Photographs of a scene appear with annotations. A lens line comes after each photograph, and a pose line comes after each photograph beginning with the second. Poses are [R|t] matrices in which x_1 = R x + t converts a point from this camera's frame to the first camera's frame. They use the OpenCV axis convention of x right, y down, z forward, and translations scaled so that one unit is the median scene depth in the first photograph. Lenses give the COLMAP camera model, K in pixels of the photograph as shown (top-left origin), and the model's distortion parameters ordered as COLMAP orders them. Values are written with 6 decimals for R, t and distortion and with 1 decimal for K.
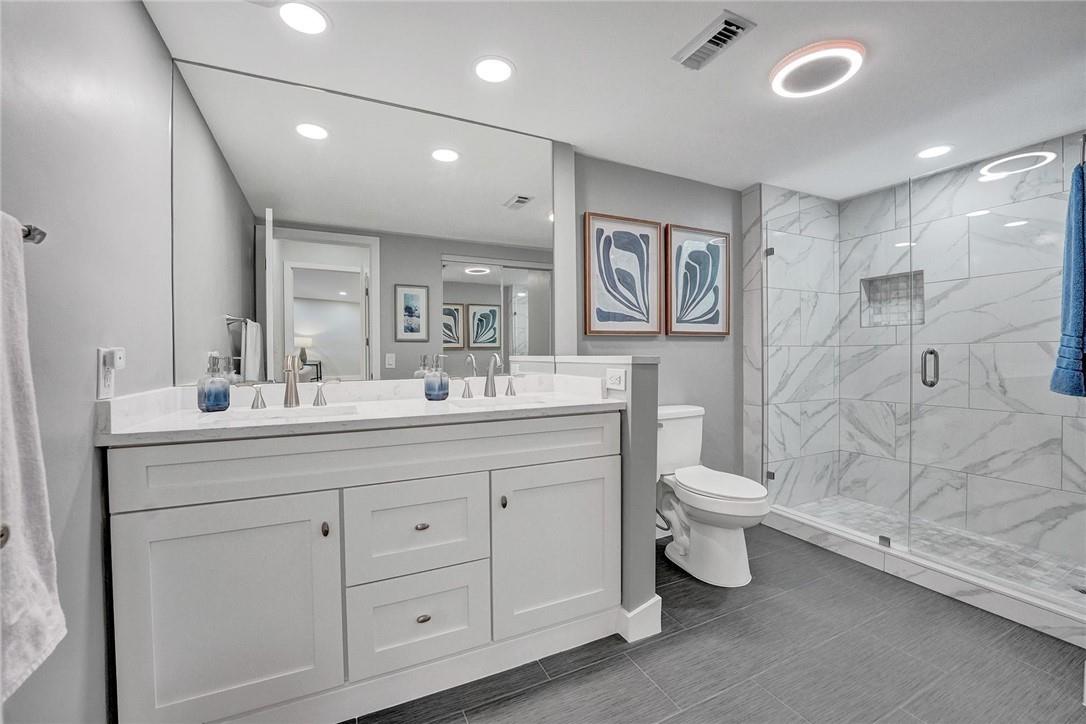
lens RADIAL K [[442.3, 0, 541.7], [0, 442.3, 358.1], [0, 0, 1]] dist [-0.029728, 0.000989]
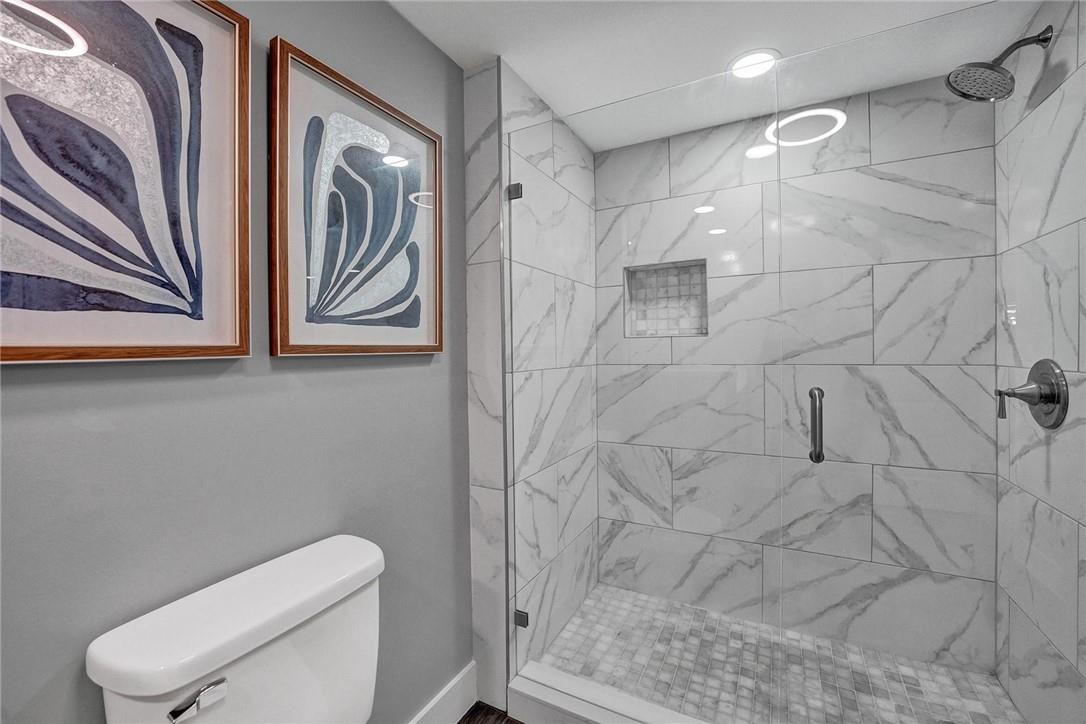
lens RADIAL K [[442.3, 0, 541.7], [0, 442.3, 358.1], [0, 0, 1]] dist [-0.029728, 0.000989]
pose [[0.806936, -0.011280, 0.590531, 0.235562], [0.011082, 0.999931, 0.003958, -0.046472], [-0.590534, 0.003350, 0.807006, 0.560251]]
